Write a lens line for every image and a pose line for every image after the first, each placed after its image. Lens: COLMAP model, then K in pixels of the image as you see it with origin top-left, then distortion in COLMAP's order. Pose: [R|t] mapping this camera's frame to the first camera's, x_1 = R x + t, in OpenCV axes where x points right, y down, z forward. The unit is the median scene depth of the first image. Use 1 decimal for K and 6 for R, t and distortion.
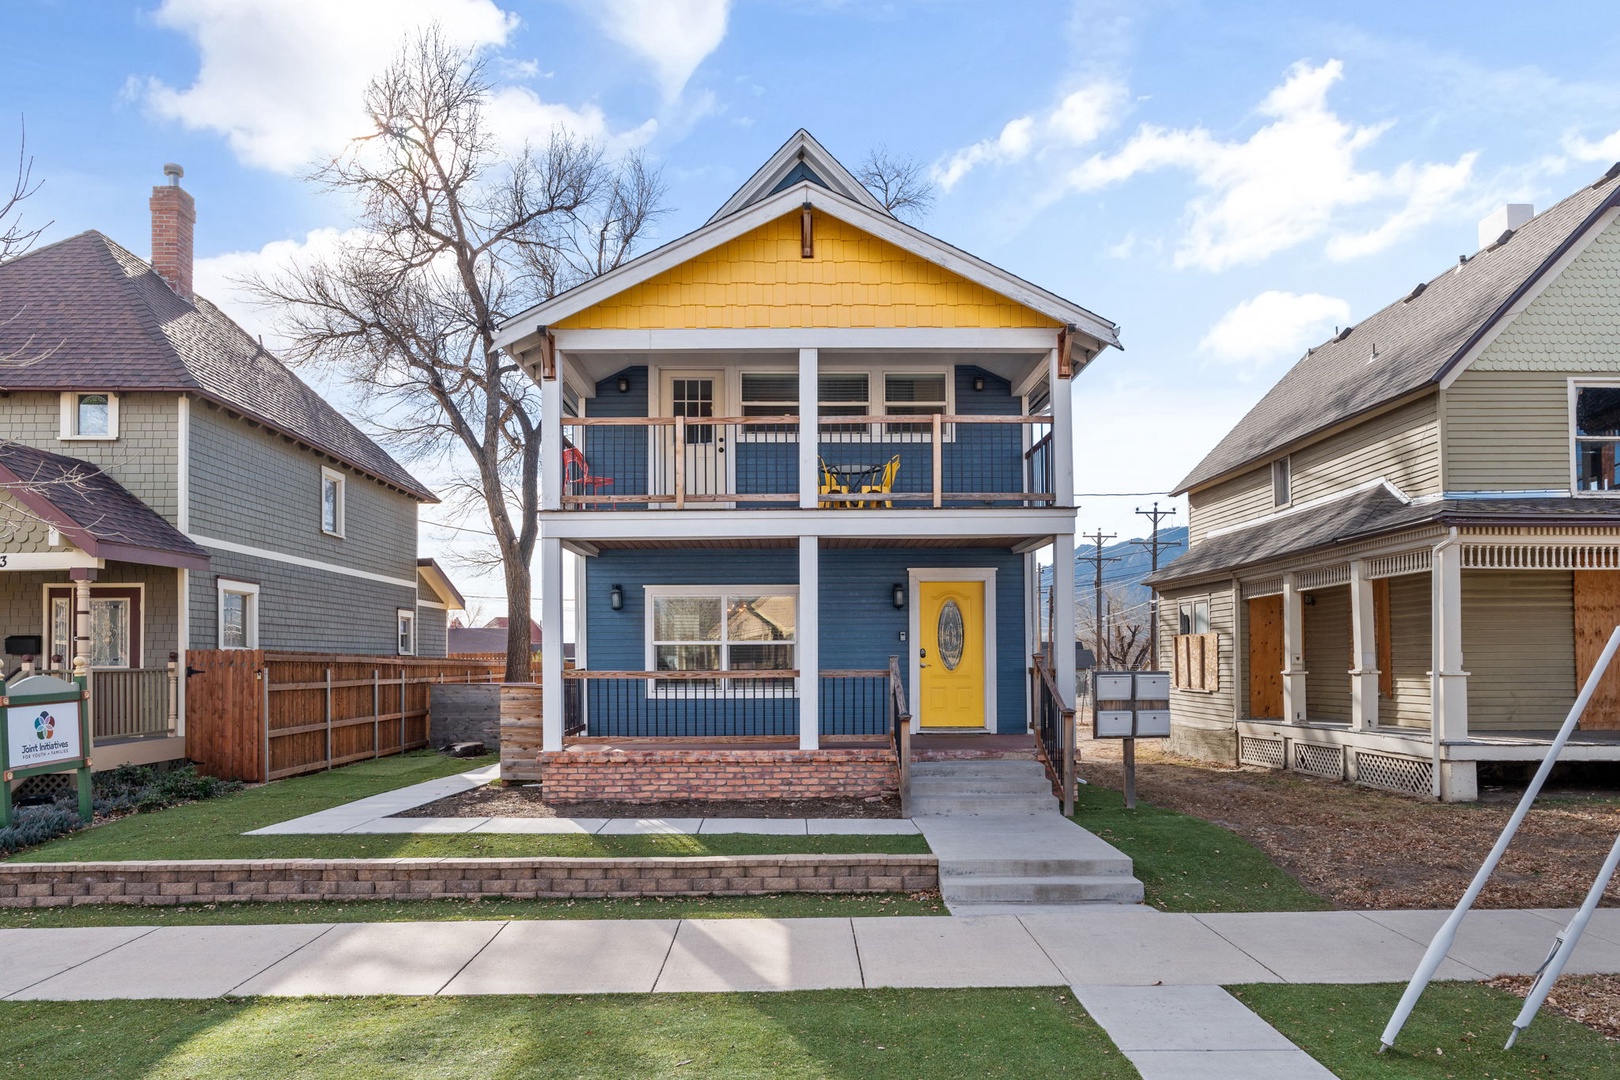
lens RADIAL K [[1108.0, 0, 810.3], [0, 1108.0, 556.4], [0, 0, 1]] dist [0.001995, 0.000976]
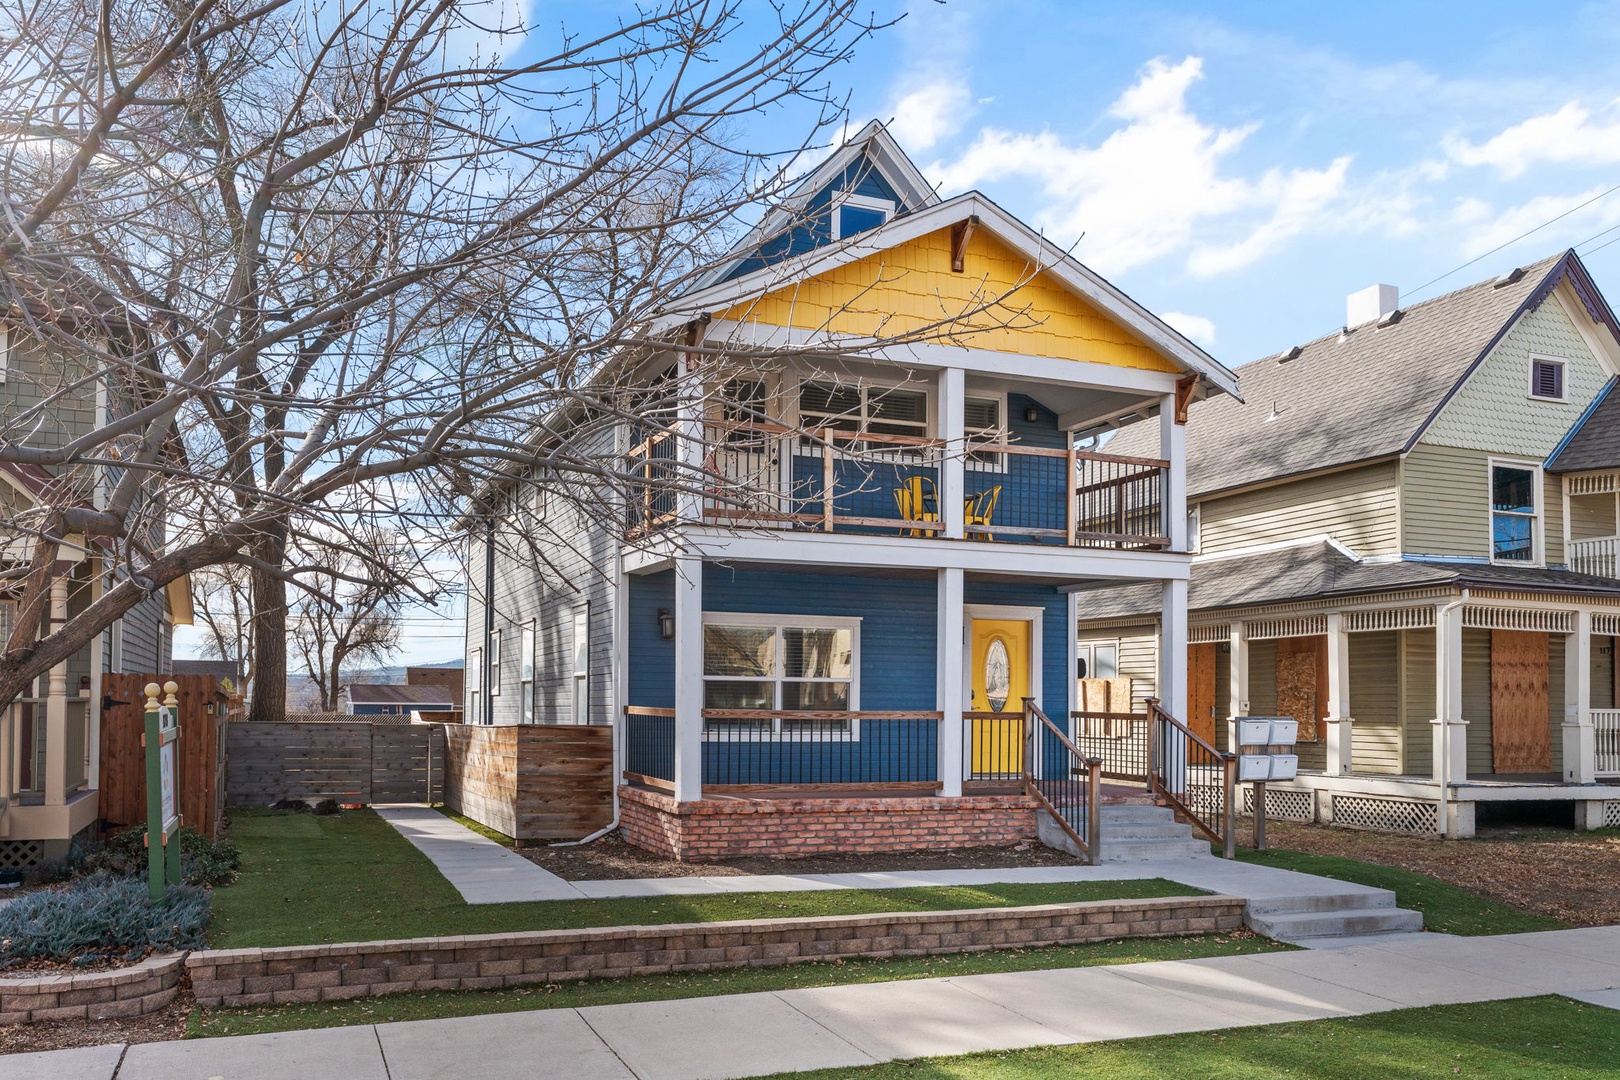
lens RADIAL K [[1320.7, 0, 807.8], [0, 1320.7, 561.8], [0, 0, 1]] dist [0.002634, 0.006159]
pose [[0.934991, 0.052309, 0.350793, -0.520930], [-0.048666, 0.998631, -0.019200, 0.003592], [-0.351317, 0.000880, 0.936256, -0.002516]]
